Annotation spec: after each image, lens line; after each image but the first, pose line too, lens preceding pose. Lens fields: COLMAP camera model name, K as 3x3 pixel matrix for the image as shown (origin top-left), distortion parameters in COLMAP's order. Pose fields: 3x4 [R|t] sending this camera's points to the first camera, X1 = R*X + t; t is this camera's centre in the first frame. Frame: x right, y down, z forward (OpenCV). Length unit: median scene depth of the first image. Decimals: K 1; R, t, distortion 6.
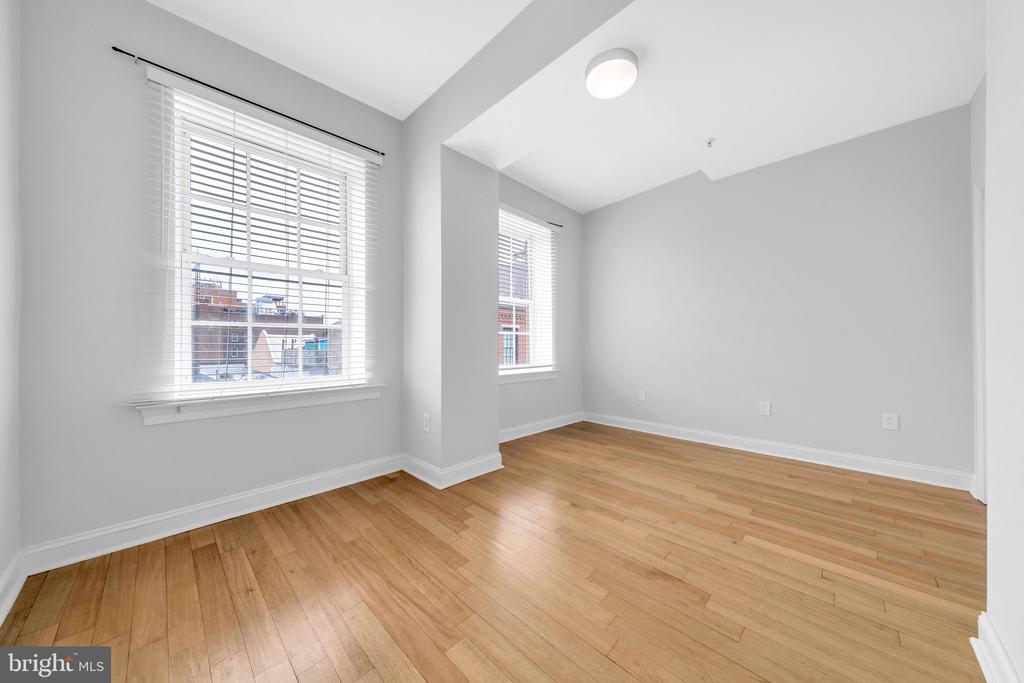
lens RADIAL K [[343.8, 0, 532.3], [0, 343.8, 341.3], [0, 0, 1]] dist [0.003627, 0.000101]
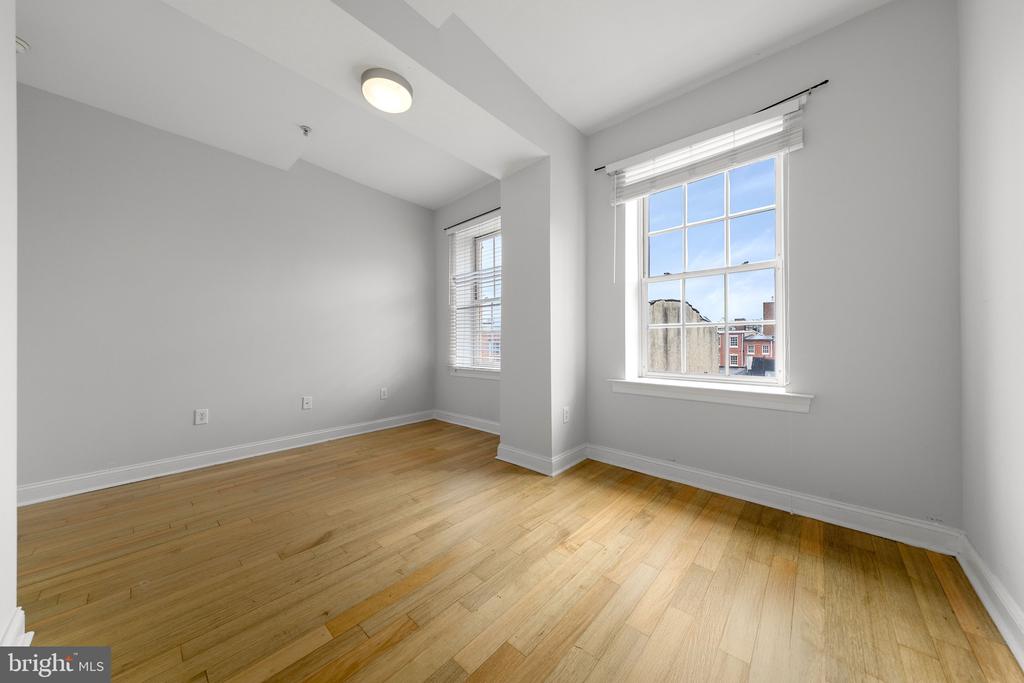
lens RADIAL K [[343.8, 0, 509.8], [0, 343.8, 339.2], [0, 0, 1]] dist [0.003627, 0.000101]
pose [[0.006698, -0.005616, -0.999962, 0.997334], [0.003506, 0.999978, -0.005593, -0.000471], [0.999971, -0.003469, 0.006717, 1.039198]]
